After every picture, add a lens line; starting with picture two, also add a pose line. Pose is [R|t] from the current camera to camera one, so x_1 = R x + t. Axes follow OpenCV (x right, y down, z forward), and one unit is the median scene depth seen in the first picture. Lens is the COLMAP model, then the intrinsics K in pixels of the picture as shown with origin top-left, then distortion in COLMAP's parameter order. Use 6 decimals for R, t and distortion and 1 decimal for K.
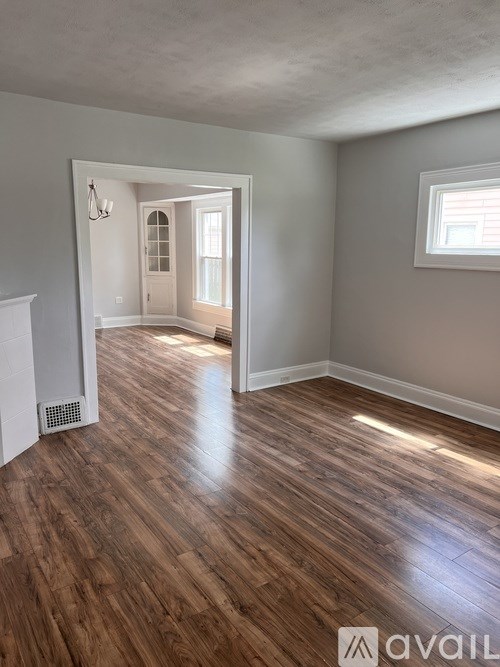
lens RADIAL K [[512.3, 0, 251.4], [0, 512.3, 334.8], [0, 0, 1]] dist [-0.003186, 0.000205]
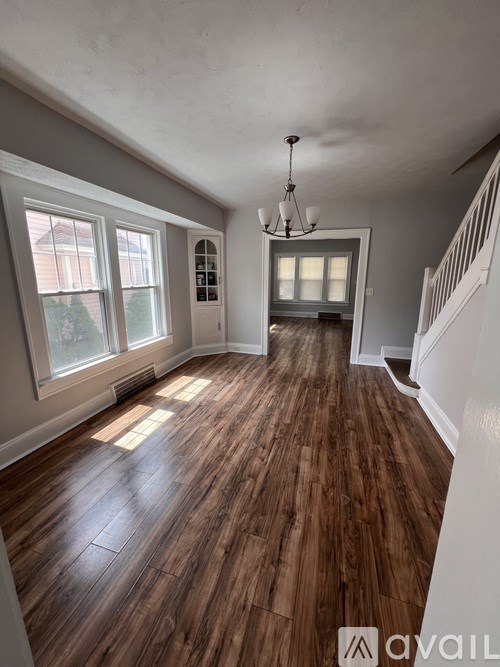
lens RADIAL K [[268.9, 0, 250.9], [0, 268.9, 336.9], [0, 0, 1]] dist [-0.003481, 0.001427]
pose [[-0.626518, -0.179970, 0.758344, -0.410793], [0.145094, 0.929037, 0.340350, -0.160723], [-0.765783, 0.323267, -0.555945, 0.919249]]
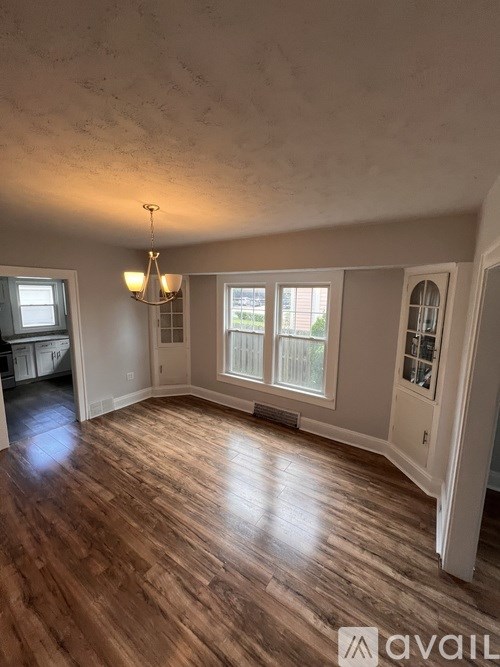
lens RADIAL K [[268.9, 0, 251.4], [0, 268.9, 333.8], [0, 0, 1]] dist [-0.003481, 0.001427]
pose [[0.931345, -0.043012, 0.361589, -0.226495], [0.057938, 0.997853, -0.030534, -0.117078], [-0.359500, 0.049388, 0.931837, 0.456135]]
